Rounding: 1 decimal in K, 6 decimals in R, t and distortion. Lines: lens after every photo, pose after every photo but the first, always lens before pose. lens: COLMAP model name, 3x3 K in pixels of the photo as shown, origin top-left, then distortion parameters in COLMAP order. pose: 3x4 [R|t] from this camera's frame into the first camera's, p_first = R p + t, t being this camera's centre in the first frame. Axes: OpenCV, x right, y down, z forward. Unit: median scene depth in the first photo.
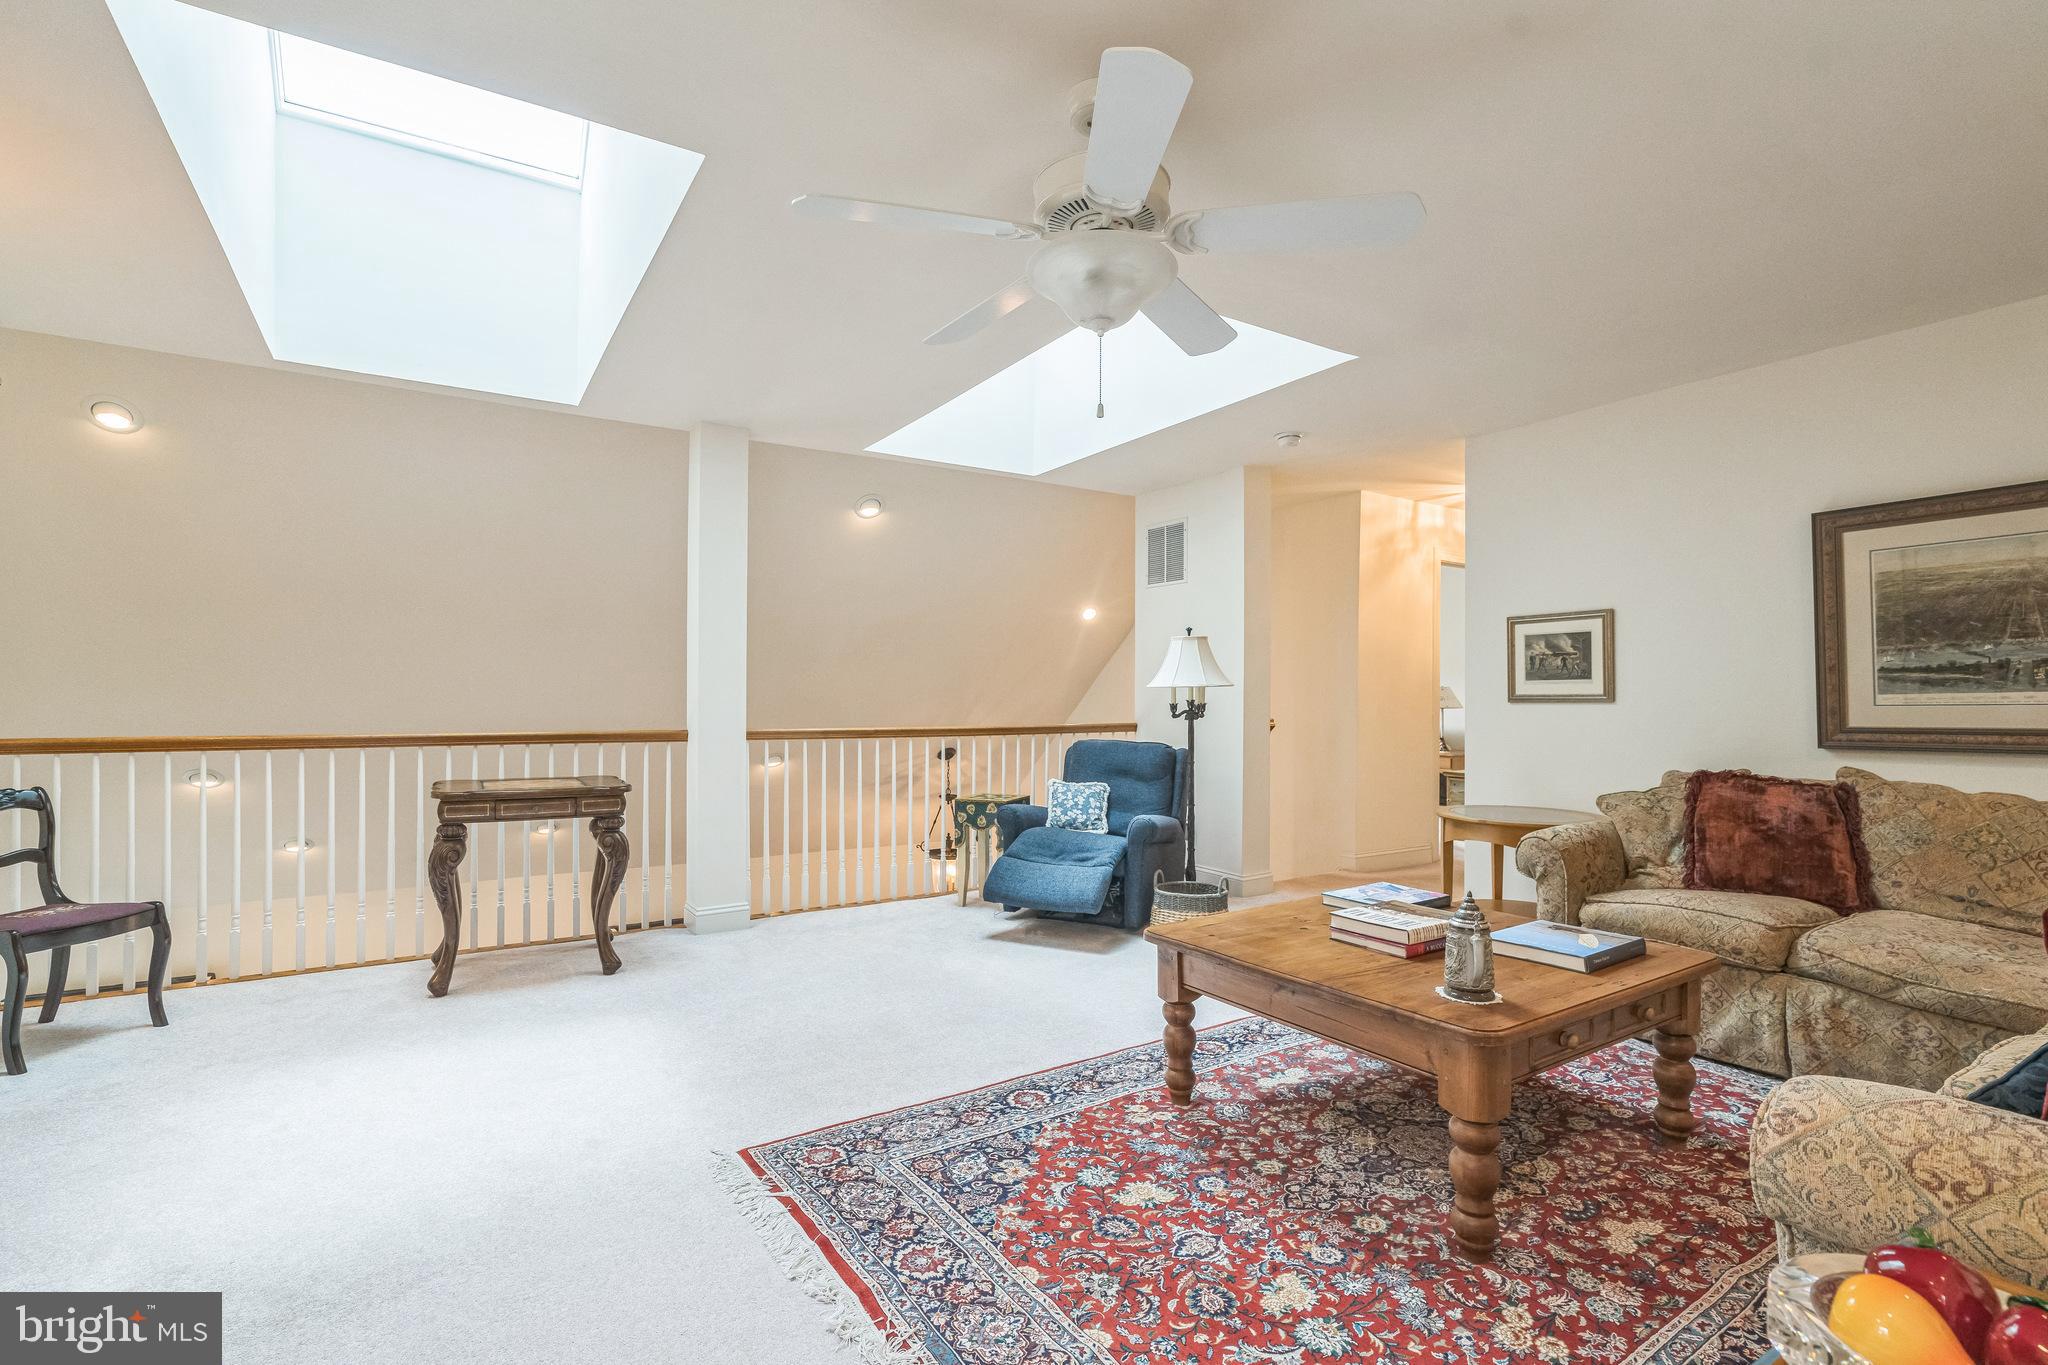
lens RADIAL K [[929.4, 0, 1026.2], [0, 929.4, 692.2], [0, 0, 1]] dist [-0.007597, 0.000948]
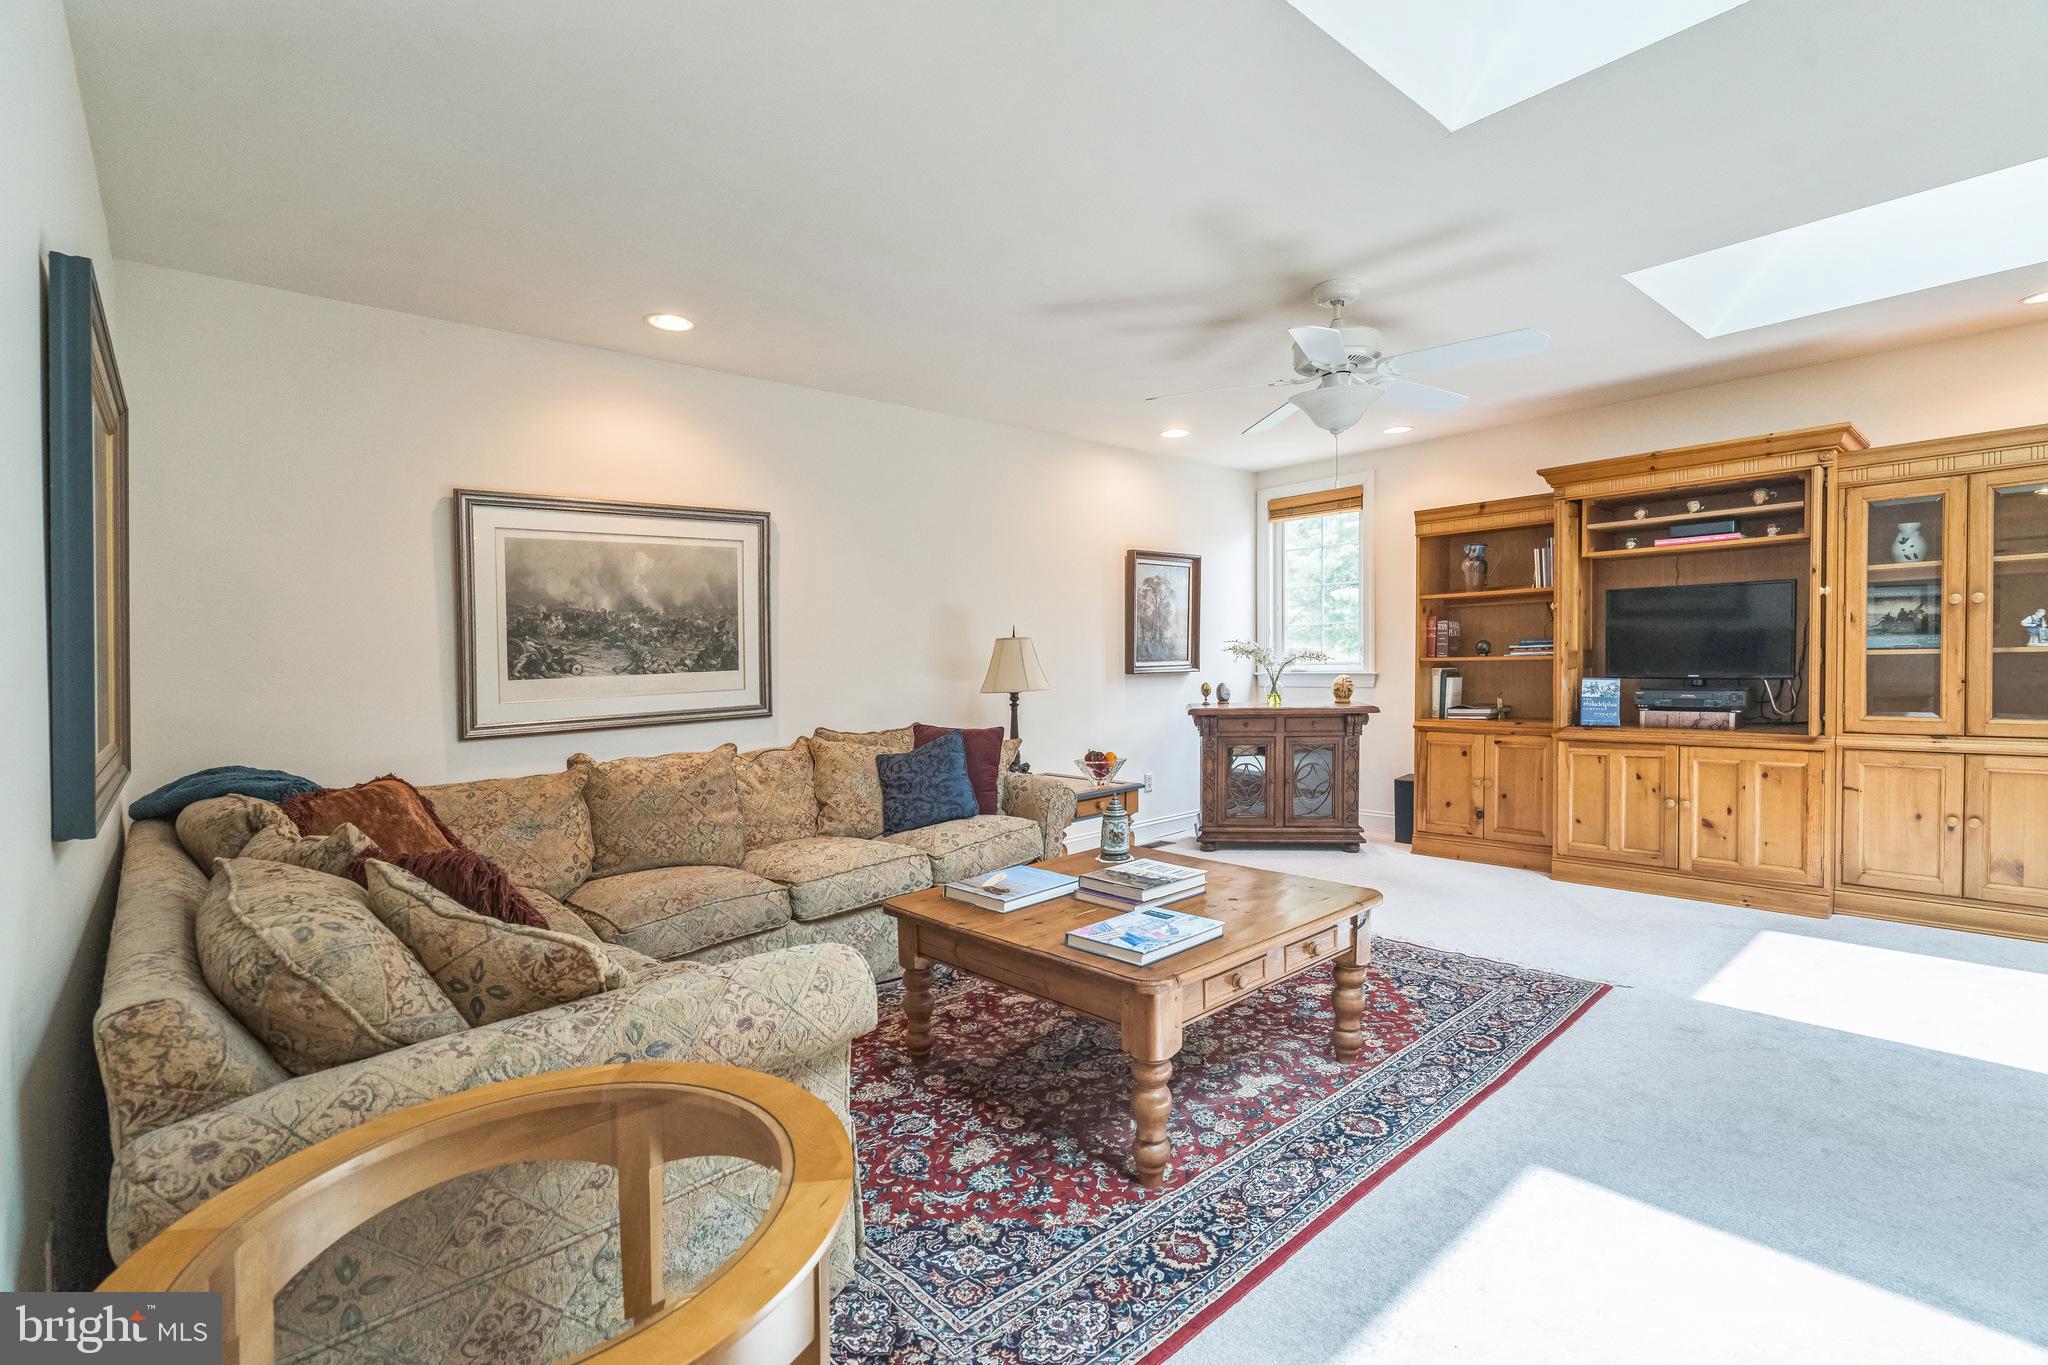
lens RADIAL K [[929.4, 0, 1003.4], [0, 929.4, 695.5], [0, 0, 1]] dist [-0.007597, 0.000948]
pose [[-0.989153, 0.031360, -0.143503, 0.732095], [0.026832, 0.999083, 0.033377, -0.008456], [0.144418, 0.029164, -0.989087, 2.107058]]
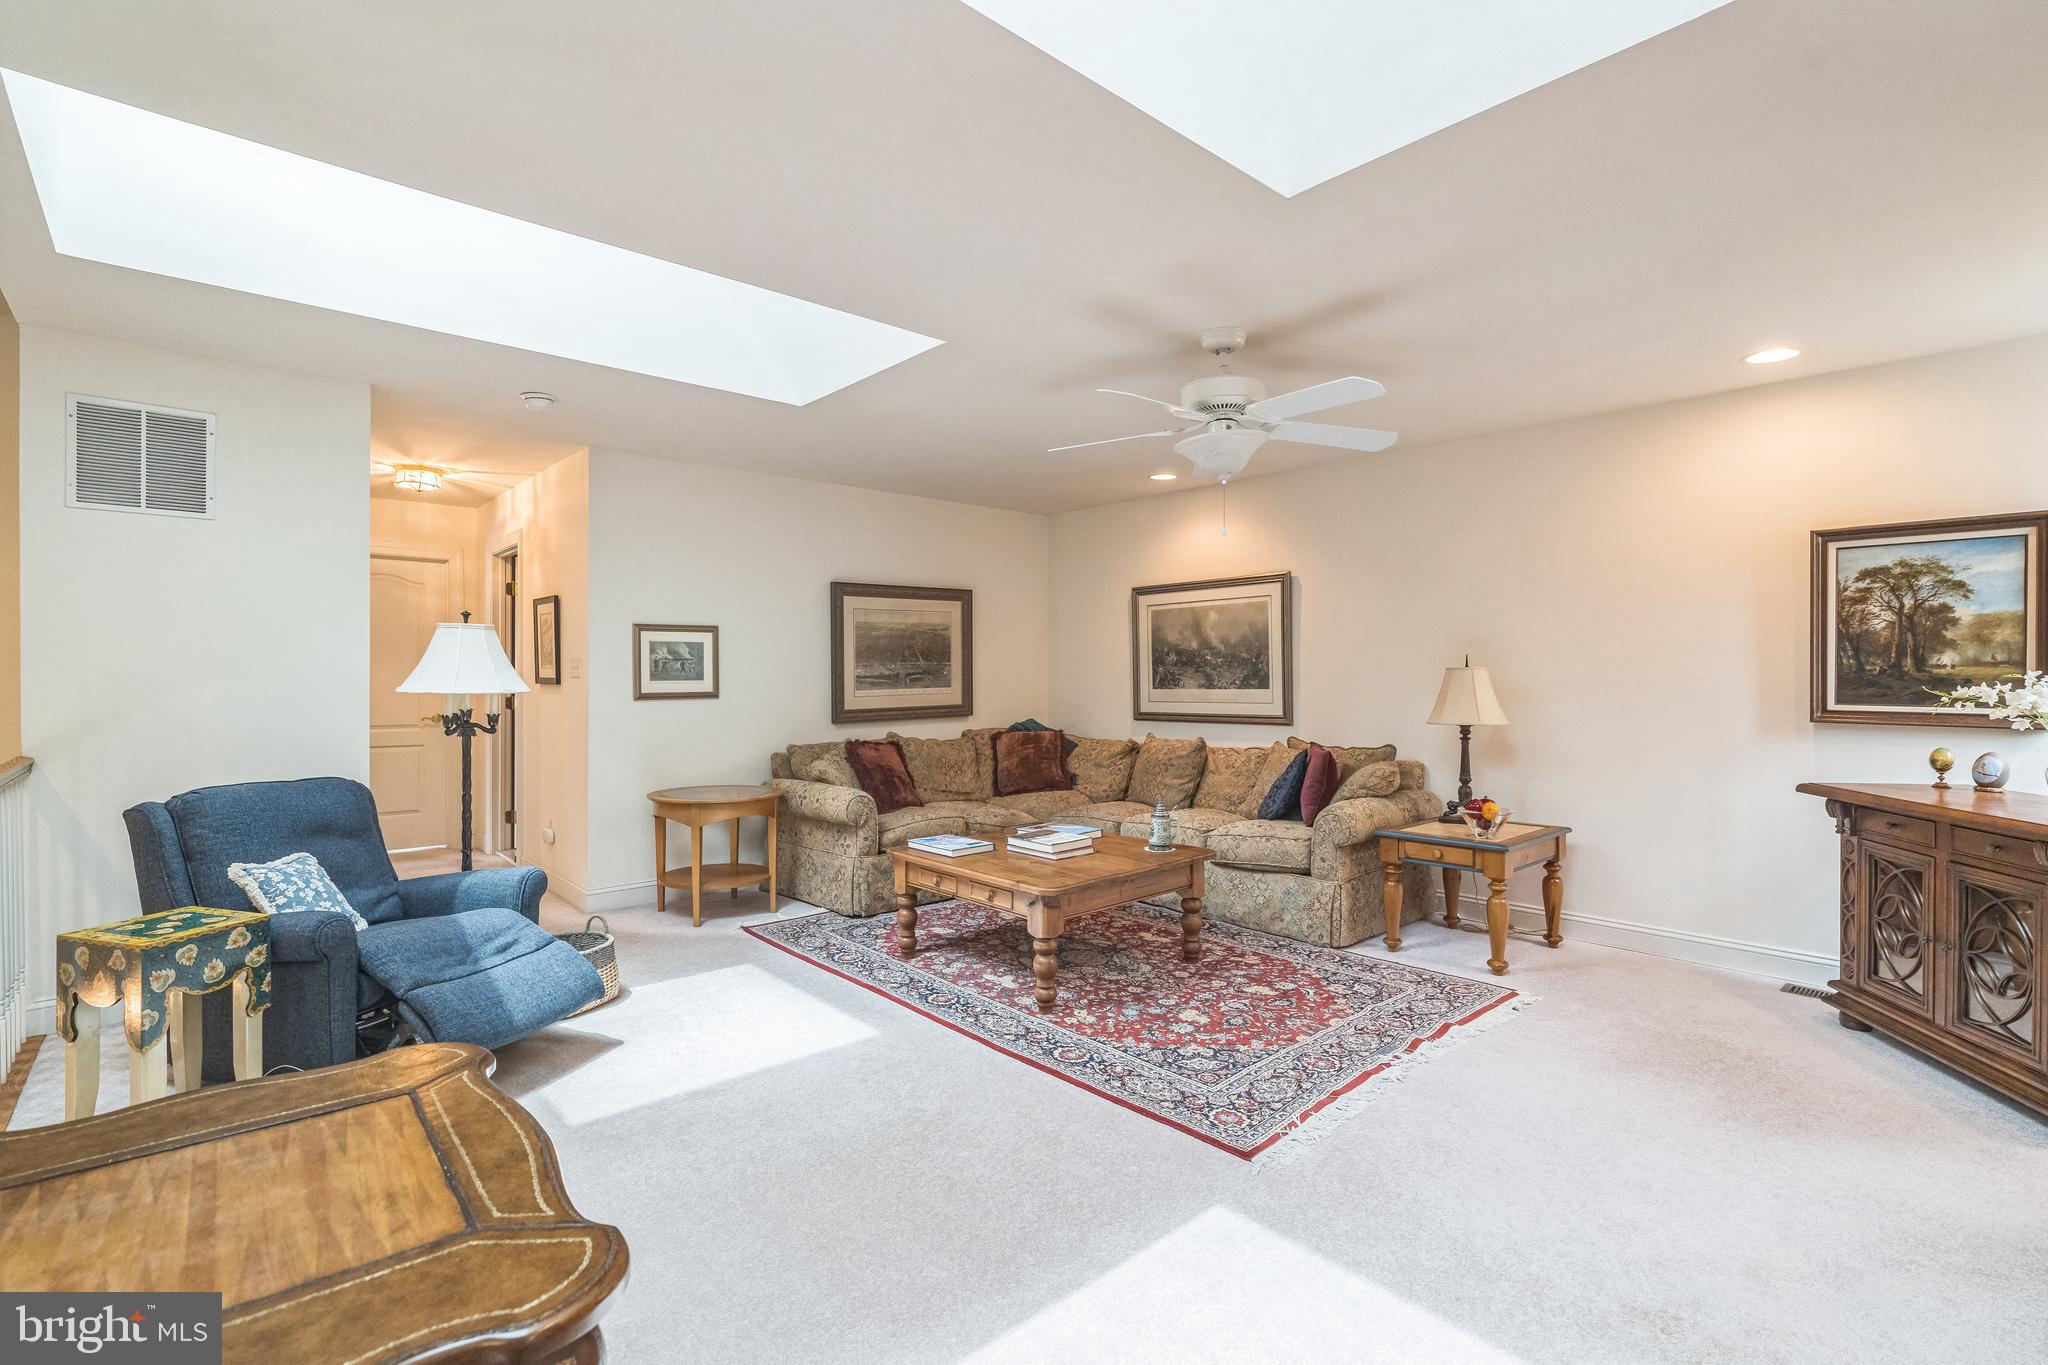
lens RADIAL K [[929.4, 0, 1020.8], [0, 929.4, 678.2], [0, 0, 1]] dist [-0.007597, 0.000948]
pose [[-0.153821, -0.006049, 0.988080, -1.228128], [-0.006844, 0.999964, 0.005056, -0.045412], [-0.988075, -0.005985, -0.153857, 1.341918]]
